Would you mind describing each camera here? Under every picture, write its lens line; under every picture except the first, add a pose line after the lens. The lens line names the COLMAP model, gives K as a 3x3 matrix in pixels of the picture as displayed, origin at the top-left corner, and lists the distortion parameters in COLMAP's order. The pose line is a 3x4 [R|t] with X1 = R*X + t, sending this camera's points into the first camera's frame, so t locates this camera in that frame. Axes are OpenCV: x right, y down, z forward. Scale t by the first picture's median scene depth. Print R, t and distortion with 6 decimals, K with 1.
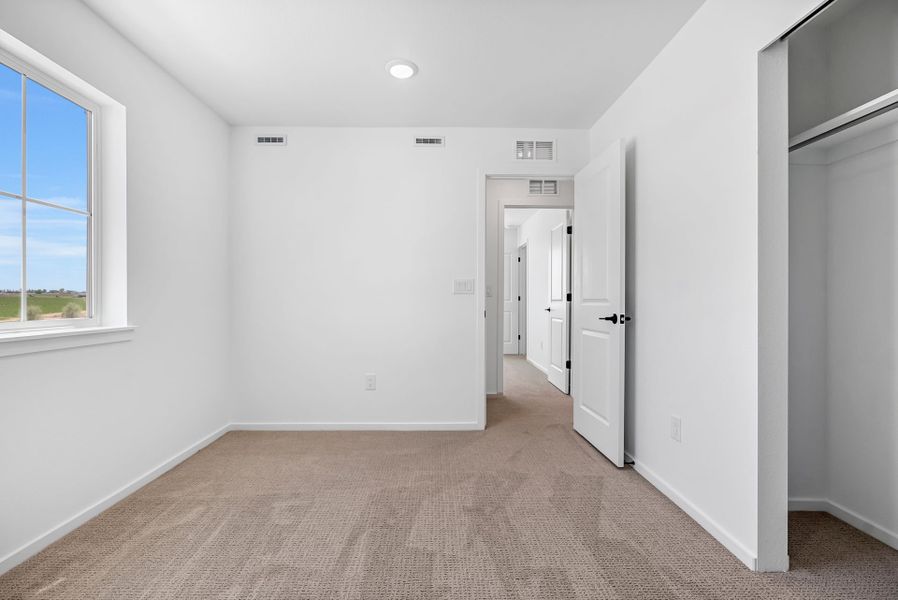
lens RADIAL K [[405.2, 0, 444.3], [0, 405.2, 297.7], [0, 0, 1]] dist [-0.003183, 0.000201]
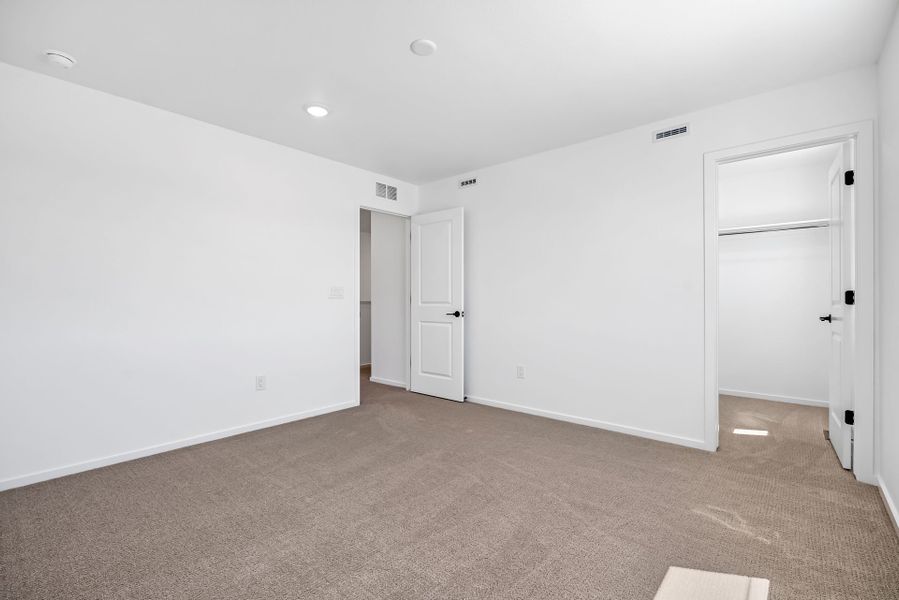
lens RADIAL K [[405.6, 0, 444.8], [0, 405.6, 297.7], [0, 0, 1]] dist [-0.003183, 0.000201]
pose [[0.699162, -0.003418, 0.714955, -0.689915], [0.004181, 0.999991, 0.000692, -0.013277], [-0.714951, 0.002505, 0.699170, -0.093099]]
